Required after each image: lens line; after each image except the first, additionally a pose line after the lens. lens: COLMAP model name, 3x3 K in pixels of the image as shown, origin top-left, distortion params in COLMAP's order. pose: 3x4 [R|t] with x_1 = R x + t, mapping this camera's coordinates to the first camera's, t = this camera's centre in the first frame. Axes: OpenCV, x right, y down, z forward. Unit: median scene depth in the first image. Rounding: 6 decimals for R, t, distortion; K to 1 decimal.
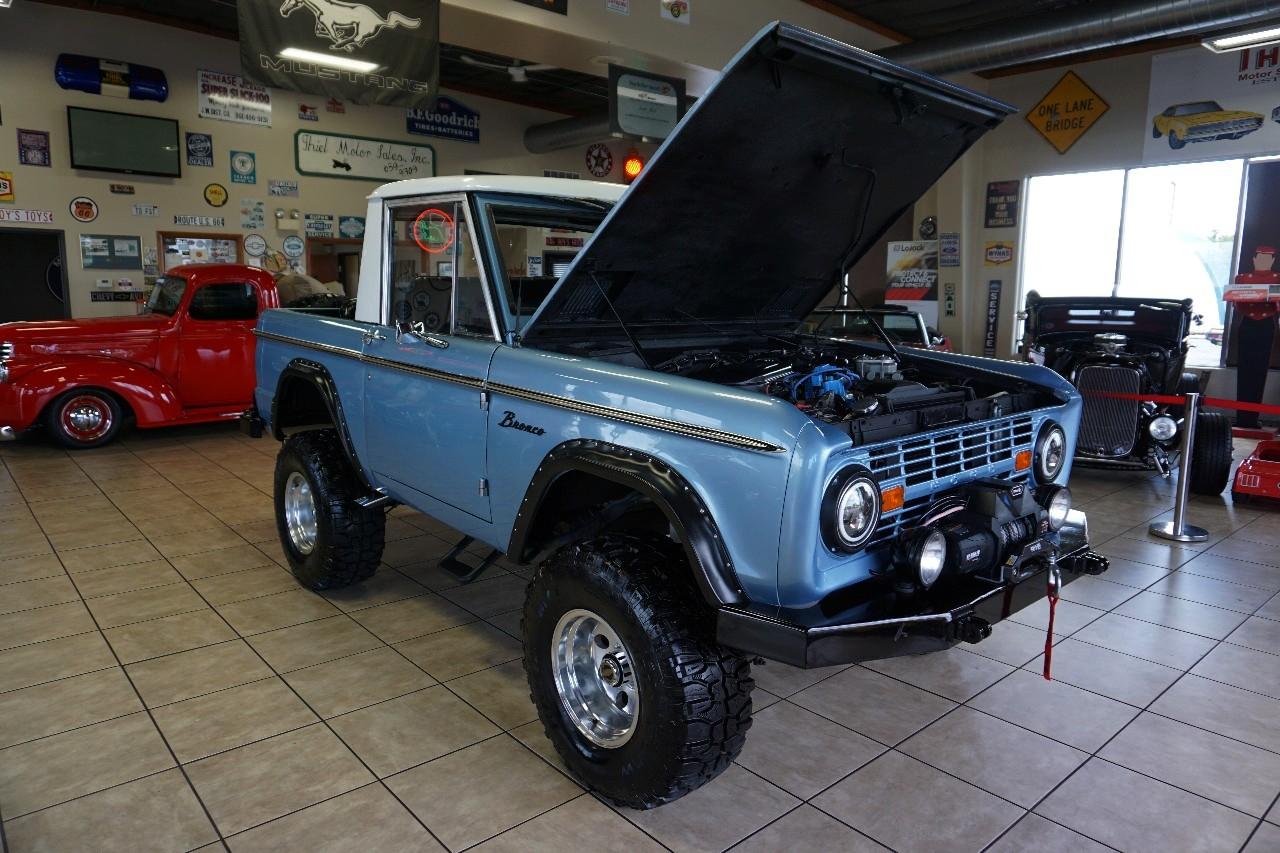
lens RADIAL K [[846.2, 0, 640.0], [0, 846.2, 426.5], [0, 0, 1]] dist [-0.047079, 0.037073]
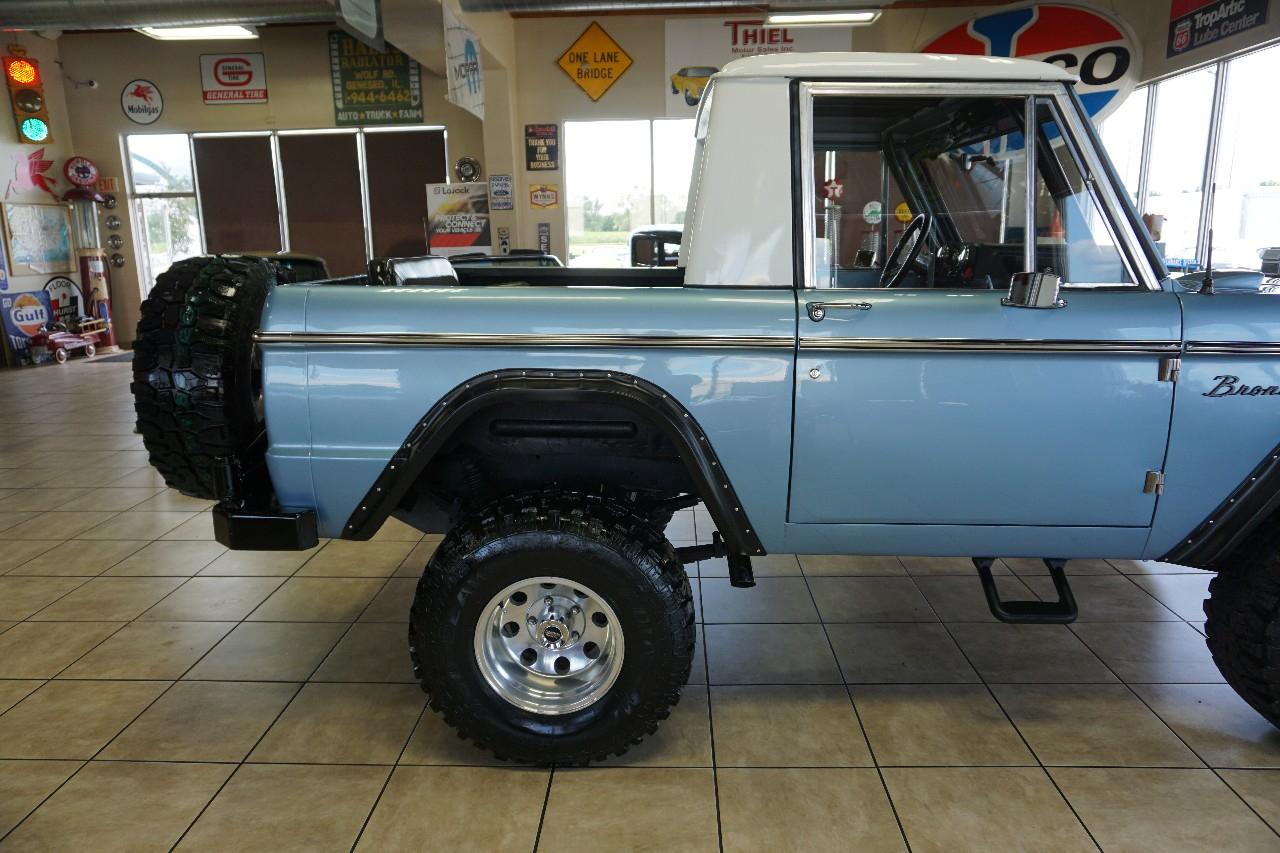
lens RADIAL K [[849.7, 0, 634.9], [0, 849.7, 424.3], [0, 0, 1]] dist [-0.047075, 0.035249]
pose [[0.690139, -0.179033, 0.701182, -0.767556], [0.141112, 0.983609, 0.112256, -0.099575], [-0.709786, 0.021473, 0.704090, 0.594245]]
